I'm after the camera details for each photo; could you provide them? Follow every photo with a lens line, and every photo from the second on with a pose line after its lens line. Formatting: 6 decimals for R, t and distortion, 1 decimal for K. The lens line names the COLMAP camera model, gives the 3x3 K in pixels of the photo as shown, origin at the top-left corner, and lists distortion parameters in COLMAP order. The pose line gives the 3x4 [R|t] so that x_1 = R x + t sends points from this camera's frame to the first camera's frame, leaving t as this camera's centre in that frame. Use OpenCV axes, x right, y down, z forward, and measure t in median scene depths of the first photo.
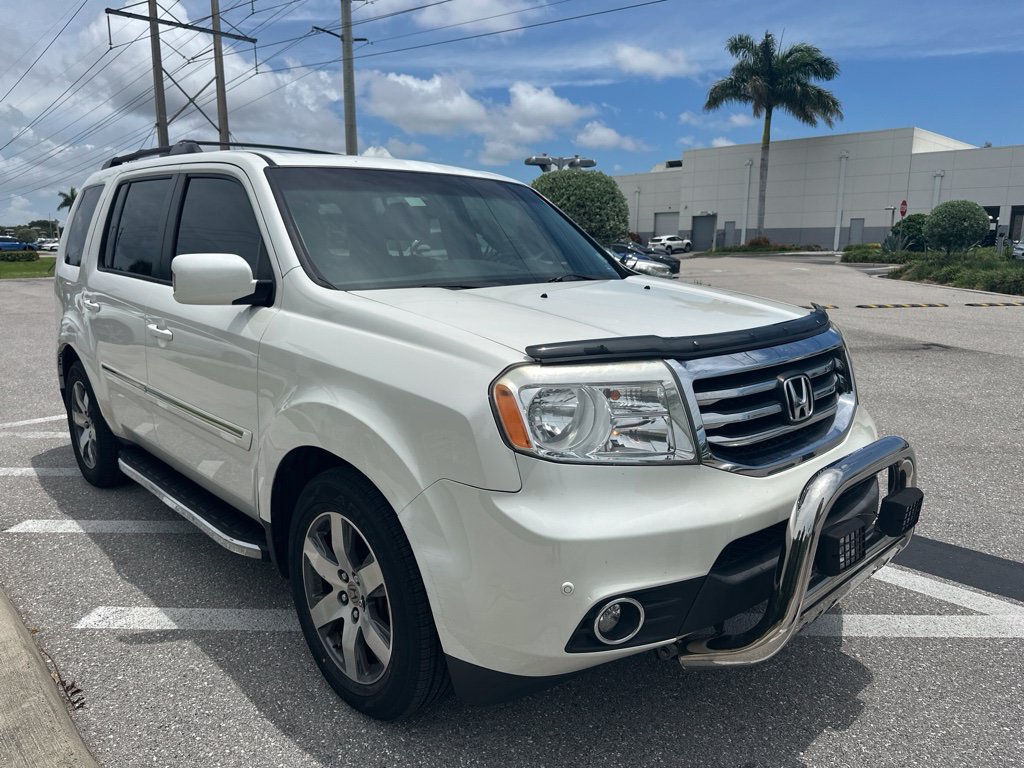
lens RADIAL K [[720.6, 0, 512.0], [0, 720.6, 384.0], [0, 0, 1]] dist [0.041210, -0.058516]
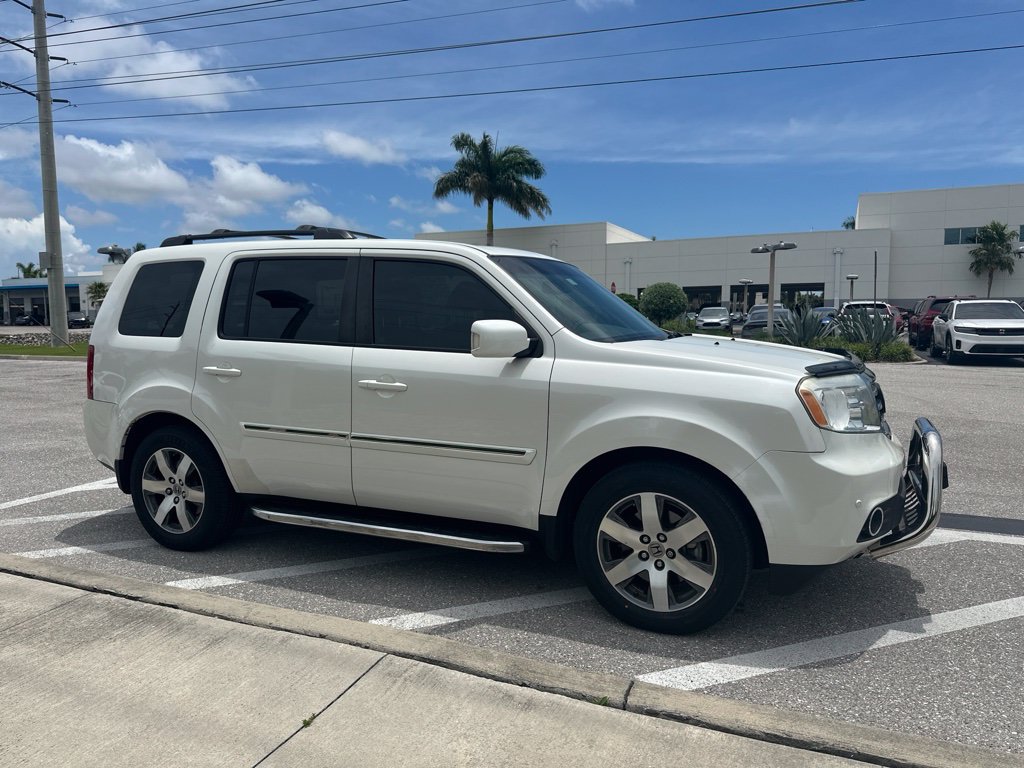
lens RADIAL K [[712.6, 0, 510.2], [0, 712.6, 395.7], [0, 0, 1]] dist [0.057841, -0.076735]
pose [[0.928599, -0.046518, 0.368158, -0.417739], [0.077898, 0.994442, -0.070829, 0.026146], [-0.362817, 0.094450, 0.927062, -0.101731]]
